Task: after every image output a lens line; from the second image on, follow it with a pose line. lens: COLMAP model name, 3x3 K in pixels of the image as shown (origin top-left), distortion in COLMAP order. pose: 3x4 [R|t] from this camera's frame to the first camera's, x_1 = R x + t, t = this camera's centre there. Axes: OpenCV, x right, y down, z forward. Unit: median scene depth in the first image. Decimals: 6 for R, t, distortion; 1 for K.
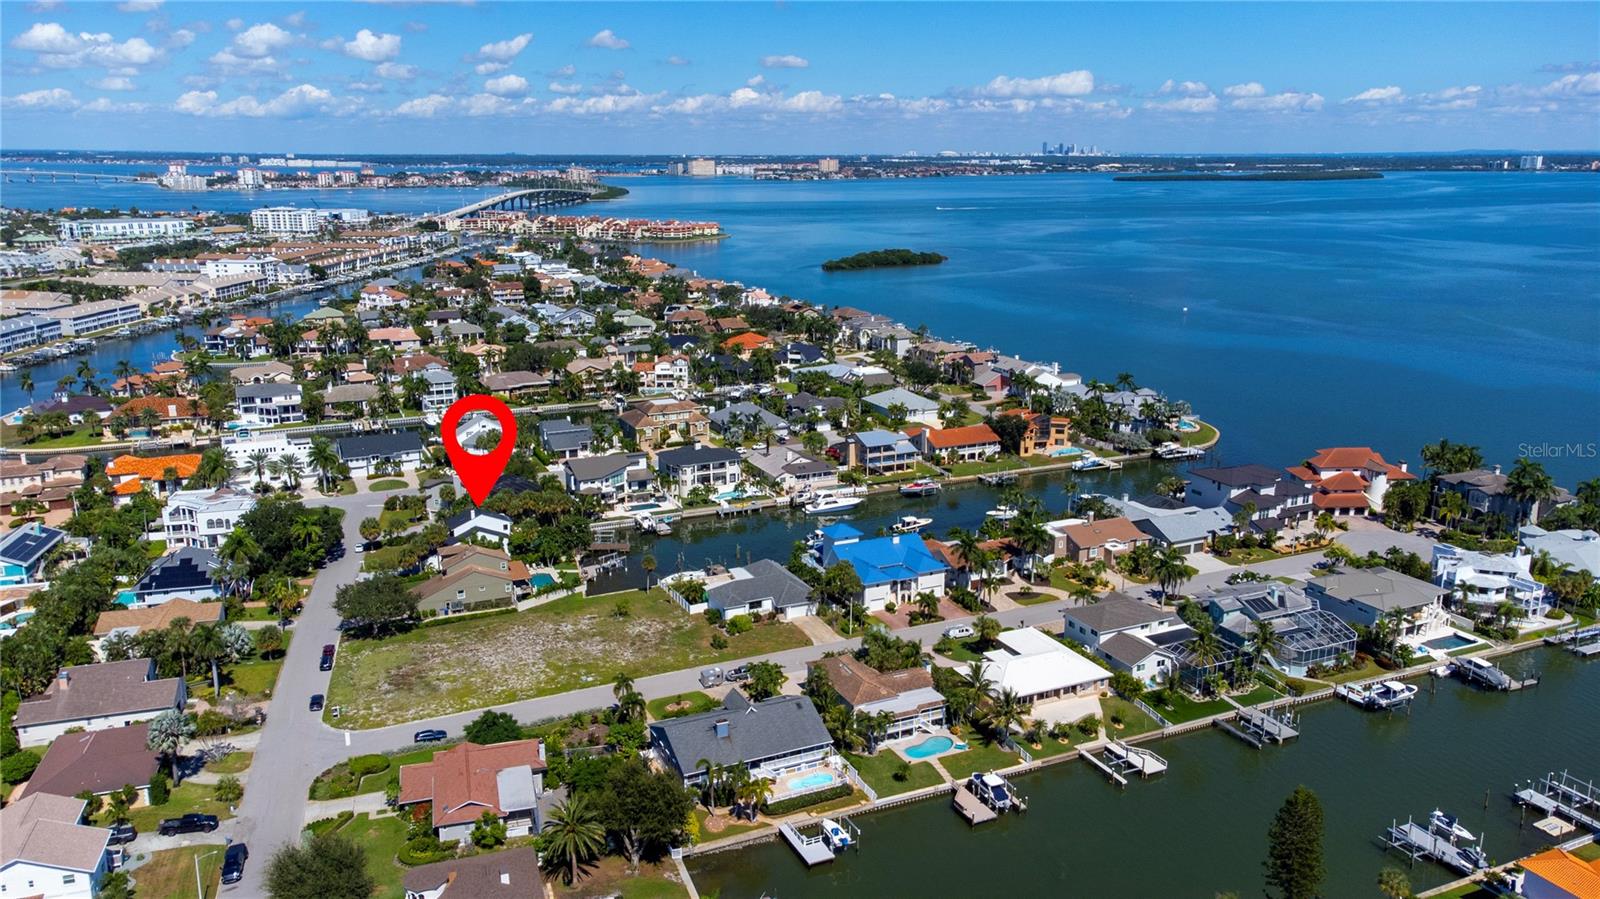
lens RADIAL K [[1174.8, 0, 800.0], [0, 1174.8, 449.5], [0, 0, 1]] dist [0.009975, 0.042917]
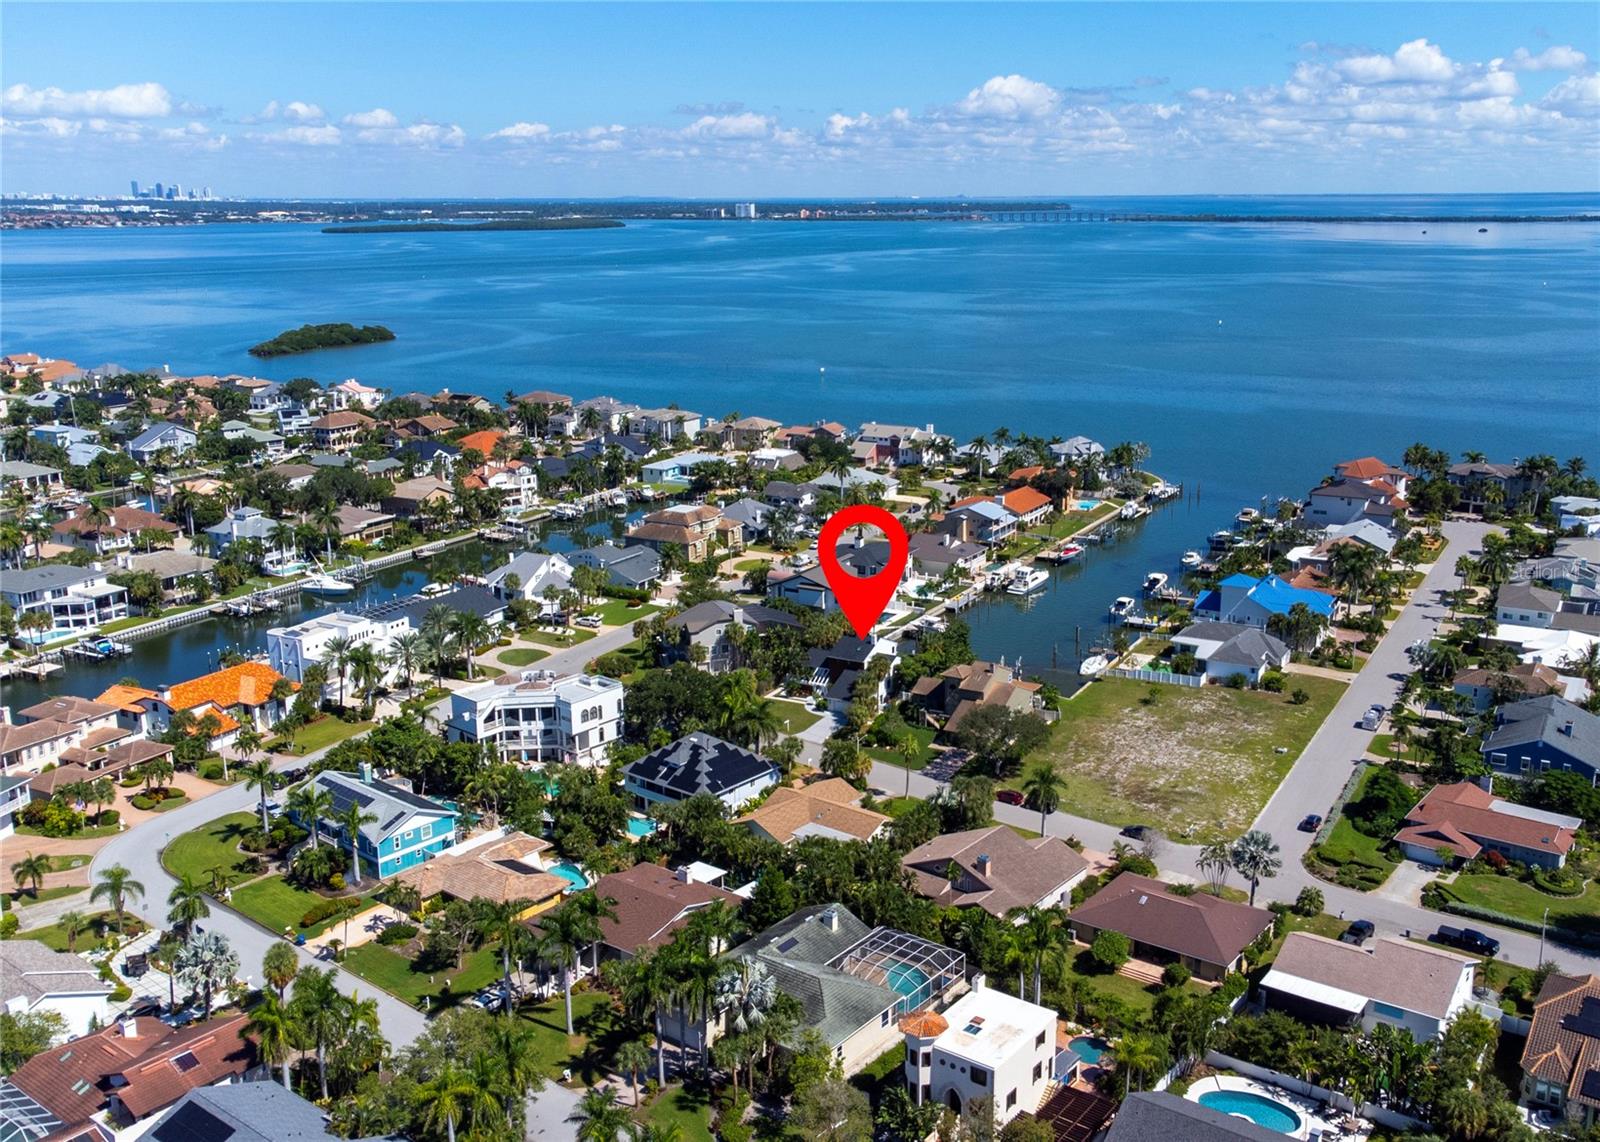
lens RADIAL K [[1581.2, 0, 800.0], [0, 1581.2, 571.0], [0, 0, 1]] dist [-0.065951, 0.188619]
pose [[0.780347, -0.142022, 0.609006, -0.090682], [0.150656, 0.987881, 0.037335, -0.003554], [-0.606927, 0.062617, 0.792287, 0.018291]]
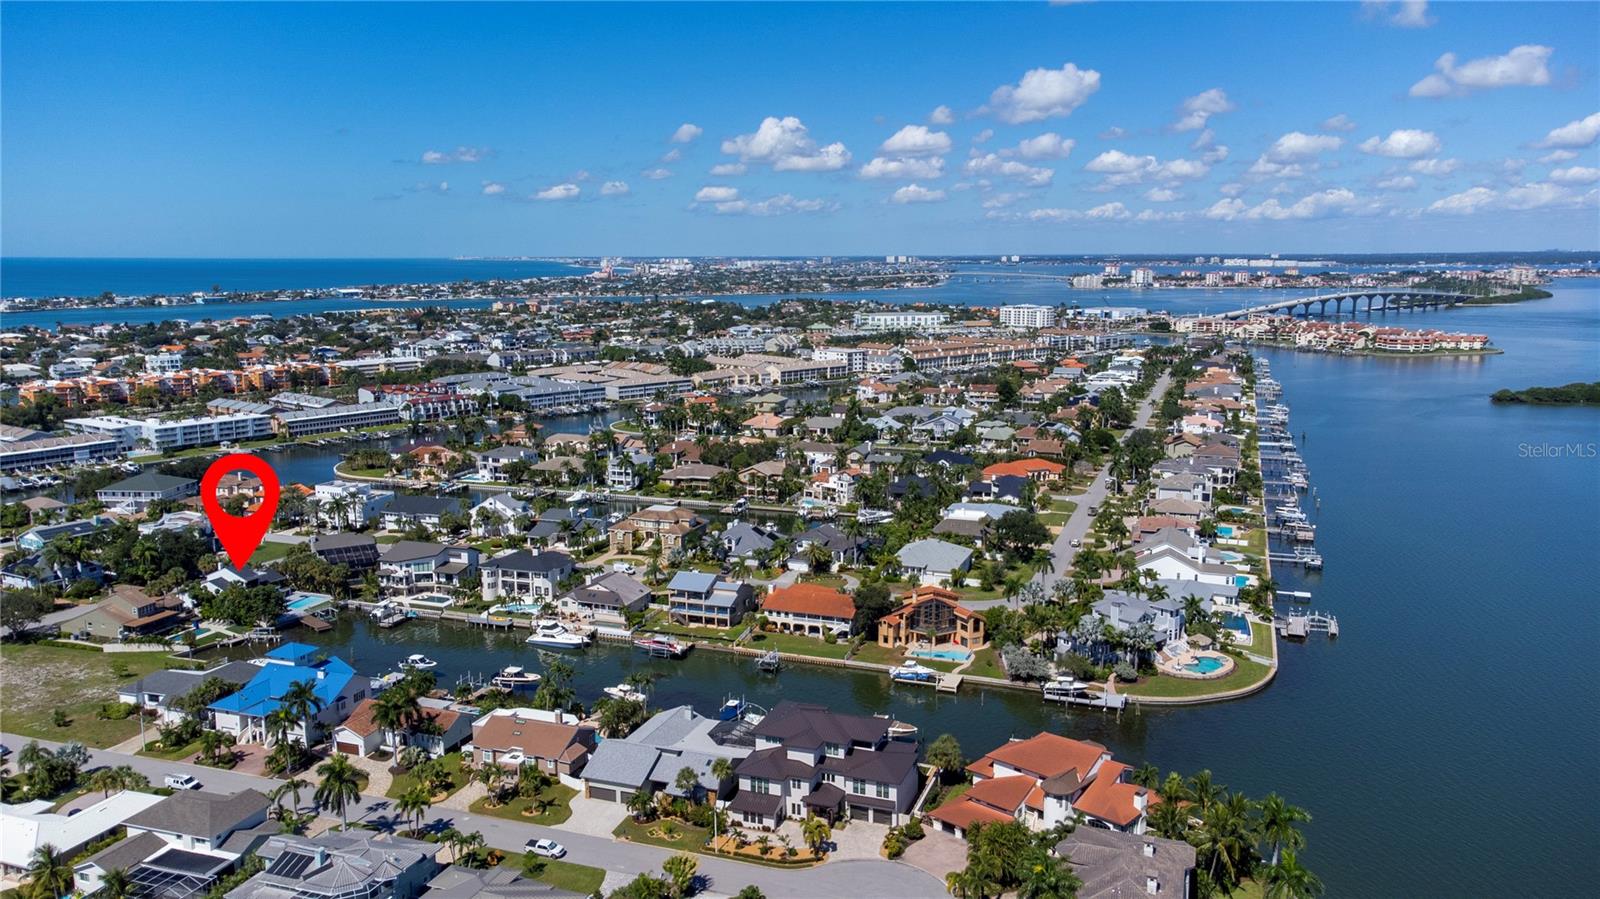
lens RADIAL K [[1174.8, 0, 800.0], [0, 1174.8, 449.5], [0, 0, 1]] dist [0.009975, 0.042917]
pose [[0.701610, 0.111510, -0.703781, 0.084349], [-0.168275, 0.985672, -0.011582, -0.012746], [0.692406, 0.126554, 0.710322, 0.051402]]
